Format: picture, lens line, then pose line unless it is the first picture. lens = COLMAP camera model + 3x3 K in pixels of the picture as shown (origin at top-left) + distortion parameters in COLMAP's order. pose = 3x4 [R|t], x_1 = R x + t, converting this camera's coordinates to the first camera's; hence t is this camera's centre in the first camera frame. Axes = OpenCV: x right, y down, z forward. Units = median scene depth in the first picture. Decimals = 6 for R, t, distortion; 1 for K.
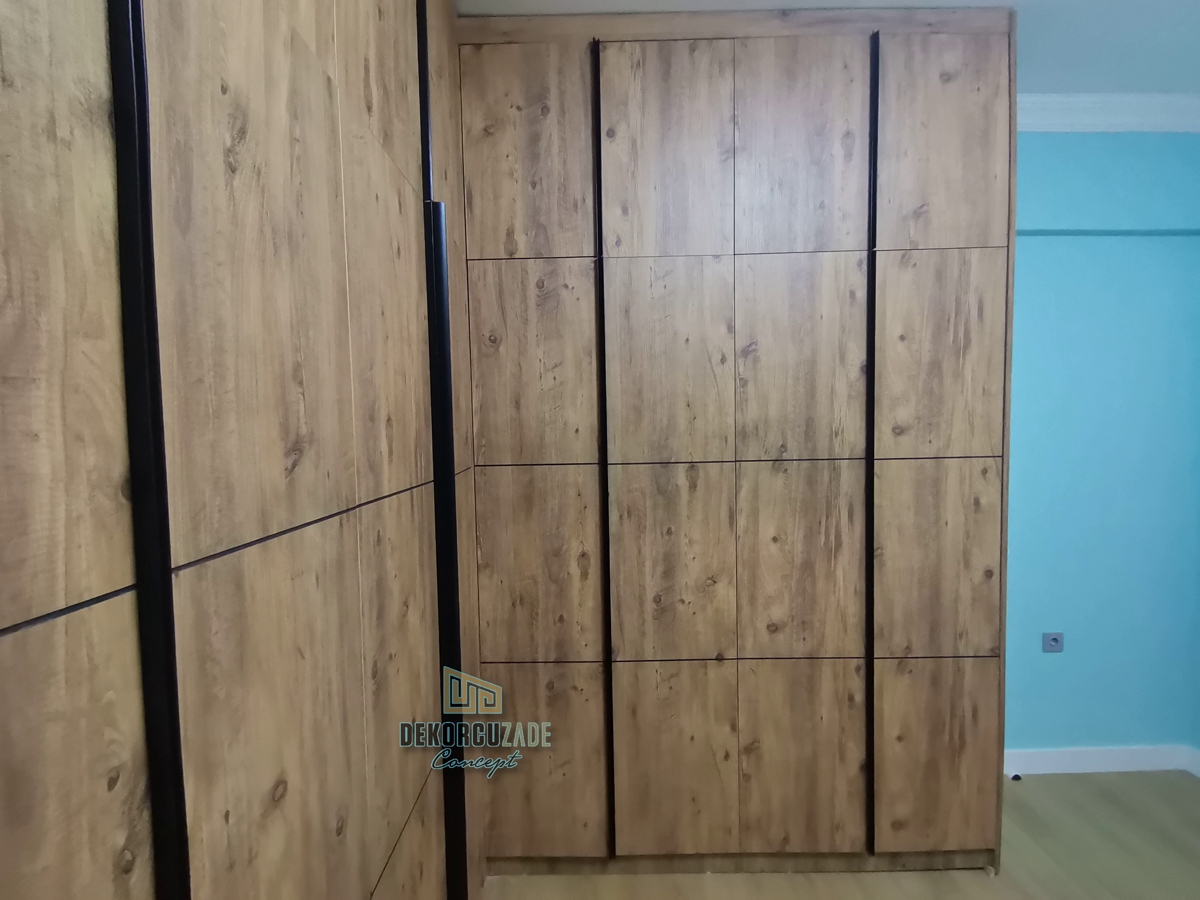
lens RADIAL K [[600.5, 0, 604.6], [0, 600.5, 460.9], [0, 0, 1]] dist [0.030776, -0.022693]
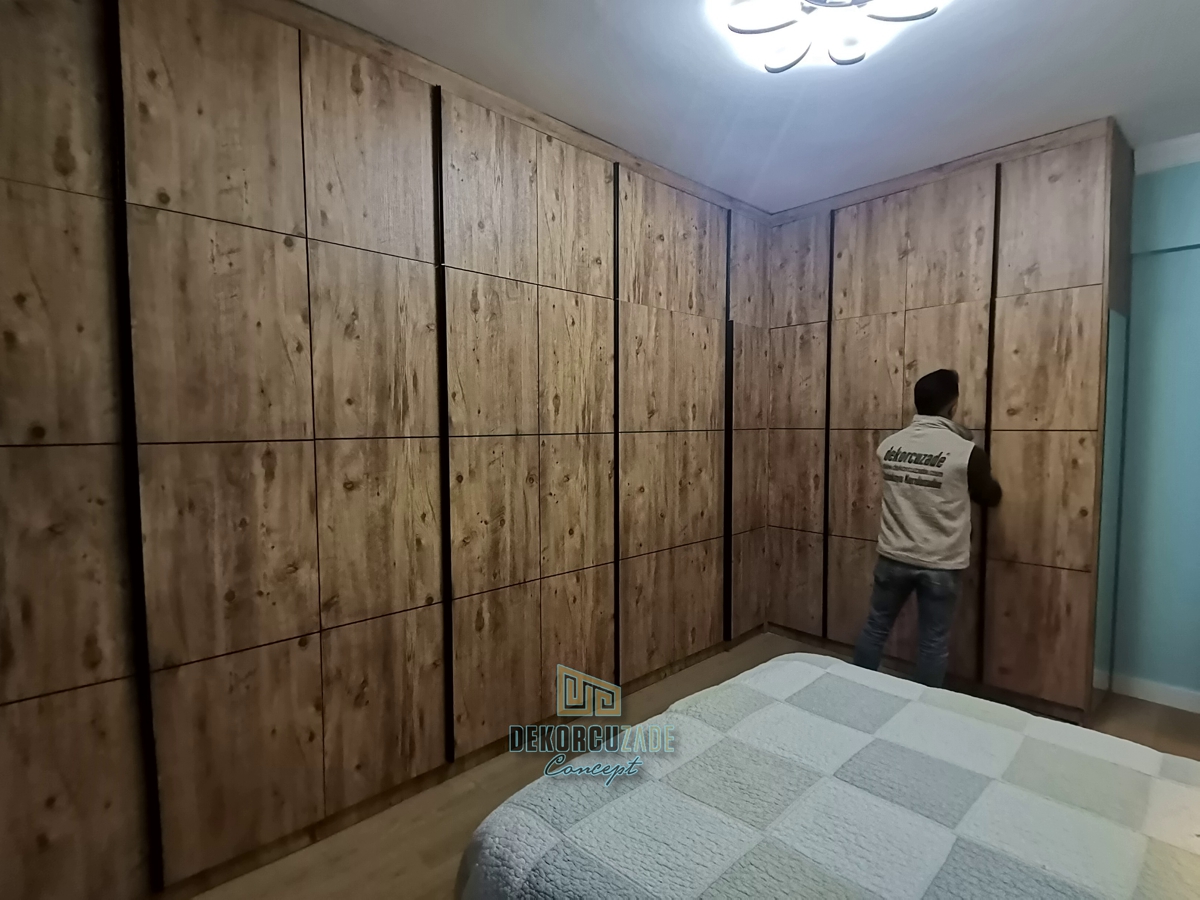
lens RADIAL K [[600.5, 0, 604.1], [0, 600.5, 456.5], [0, 0, 1]] dist [0.030776, -0.022693]
pose [[0.675864, 0.058436, -0.734707, 0.932494], [-0.049990, 0.998191, 0.033407, 0.064259], [0.735330, 0.014150, 0.677562, -0.816860]]
